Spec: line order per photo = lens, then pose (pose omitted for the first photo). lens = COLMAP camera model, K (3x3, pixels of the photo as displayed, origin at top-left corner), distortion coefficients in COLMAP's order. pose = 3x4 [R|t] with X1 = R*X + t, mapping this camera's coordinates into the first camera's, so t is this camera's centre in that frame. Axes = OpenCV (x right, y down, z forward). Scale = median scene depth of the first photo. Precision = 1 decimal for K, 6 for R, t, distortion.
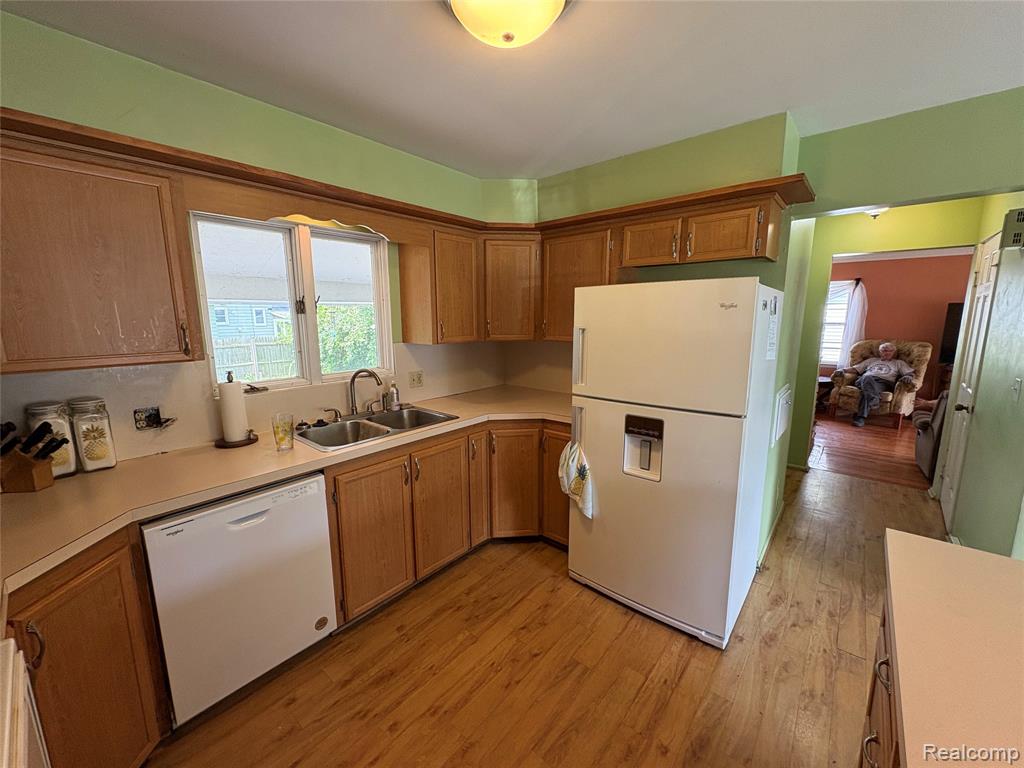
lens RADIAL K [[405.7, 0, 509.5], [0, 405.7, 383.4], [0, 0, 1]] dist [-0.002406, 0.000092]
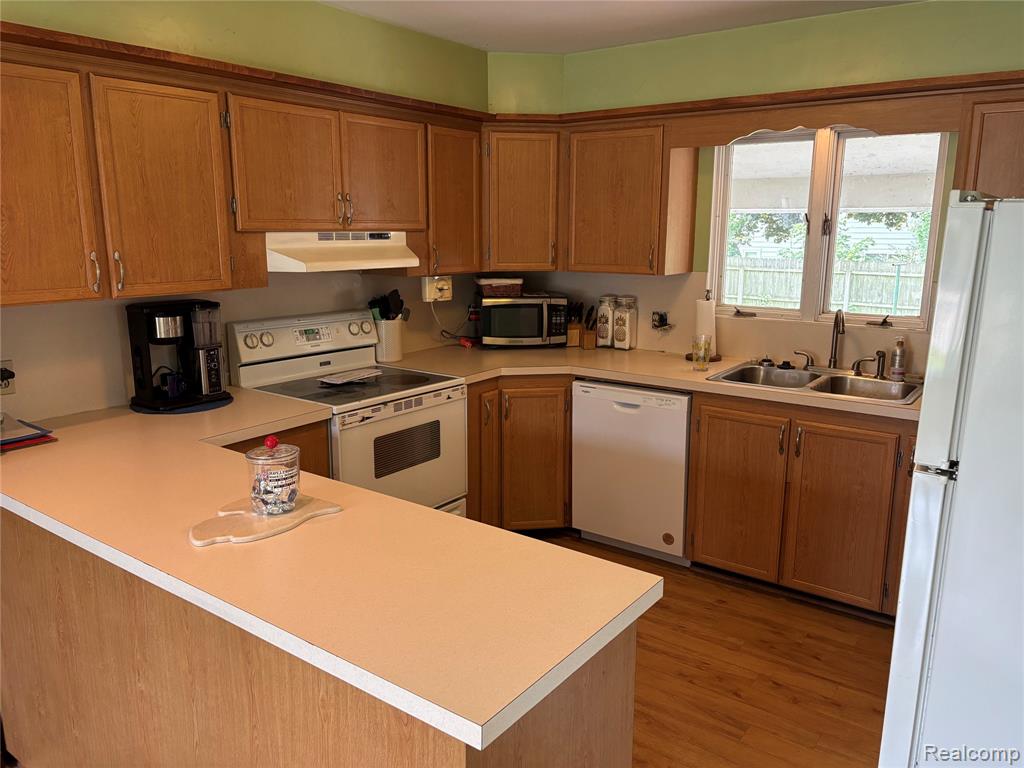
lens RADIAL K [[770.5, 0, 510.5], [0, 770.5, 387.7], [0, 0, 1]] dist [0.014884, -0.000654]
pose [[0.061055, 0.213261, -0.975086, 1.286885], [-0.161743, 0.966111, 0.201170, -0.104967], [0.984942, 0.145431, 0.093479, 0.350666]]
